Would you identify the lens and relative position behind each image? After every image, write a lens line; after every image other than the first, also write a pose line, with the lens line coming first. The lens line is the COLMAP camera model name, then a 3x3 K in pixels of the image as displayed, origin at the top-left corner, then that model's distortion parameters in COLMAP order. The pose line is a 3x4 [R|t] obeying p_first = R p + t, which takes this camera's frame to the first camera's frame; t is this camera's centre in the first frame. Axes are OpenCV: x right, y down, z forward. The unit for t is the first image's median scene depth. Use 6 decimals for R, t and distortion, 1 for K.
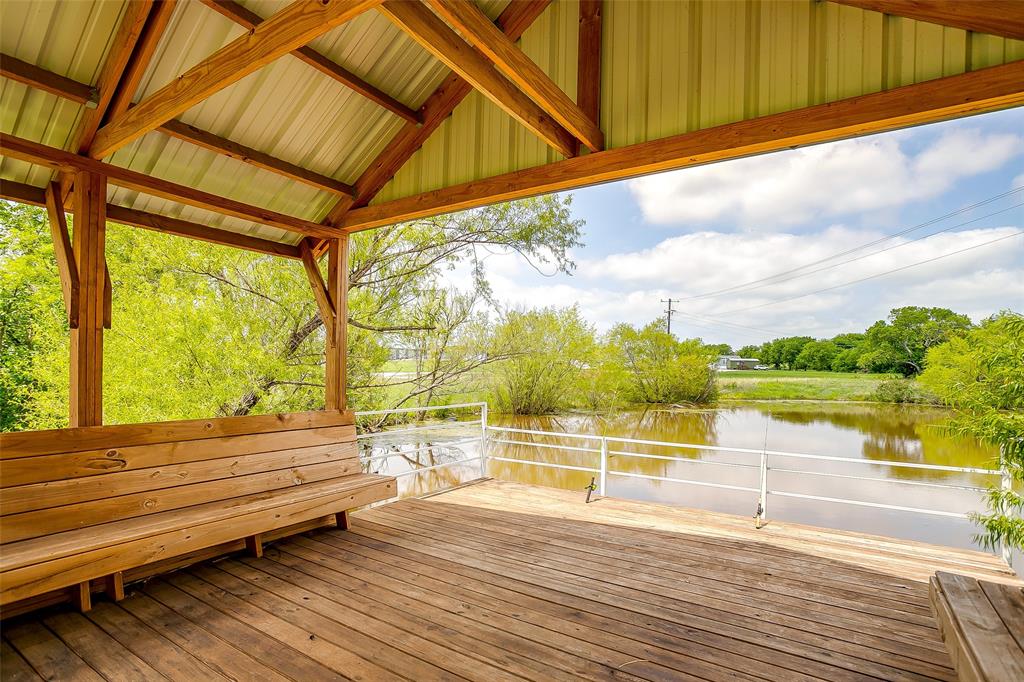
lens RADIAL K [[529.1, 0, 511.9], [0, 529.1, 370.3], [0, 0, 1]] dist [-0.068553, 0.046511]
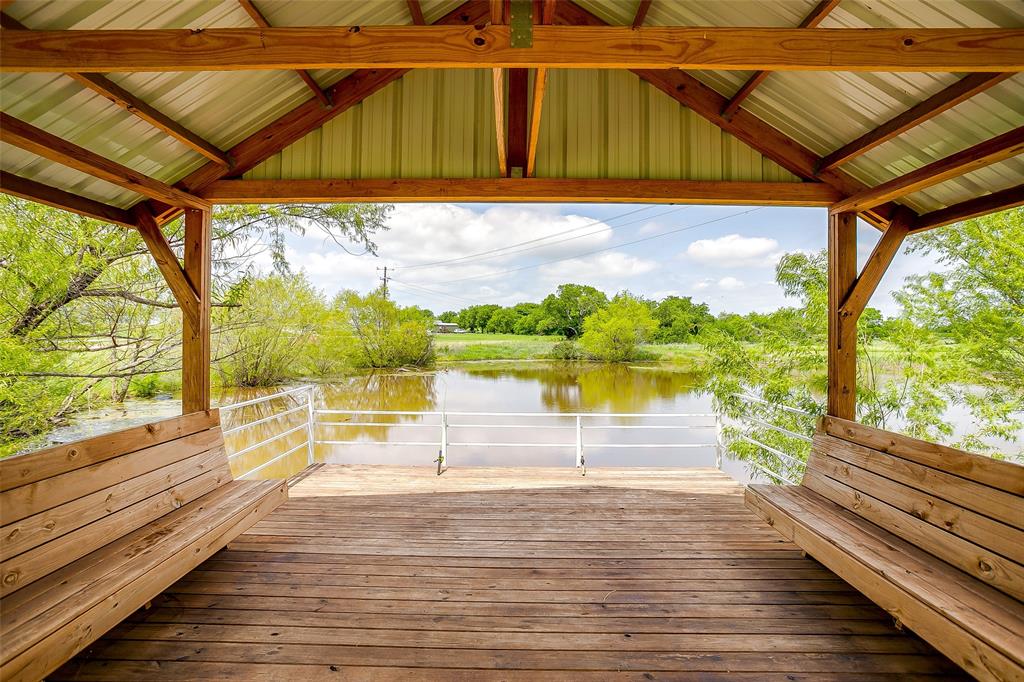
lens RADIAL K [[505.7, 0, 531.2], [0, 505.7, 336.7], [0, 0, 1]] dist [-0.055377, 0.027278]
pose [[0.836209, -0.008171, 0.548350, -0.338944], [0.005798, 0.999965, 0.006059, -0.048629], [-0.548380, -0.001888, 0.836227, 0.041087]]
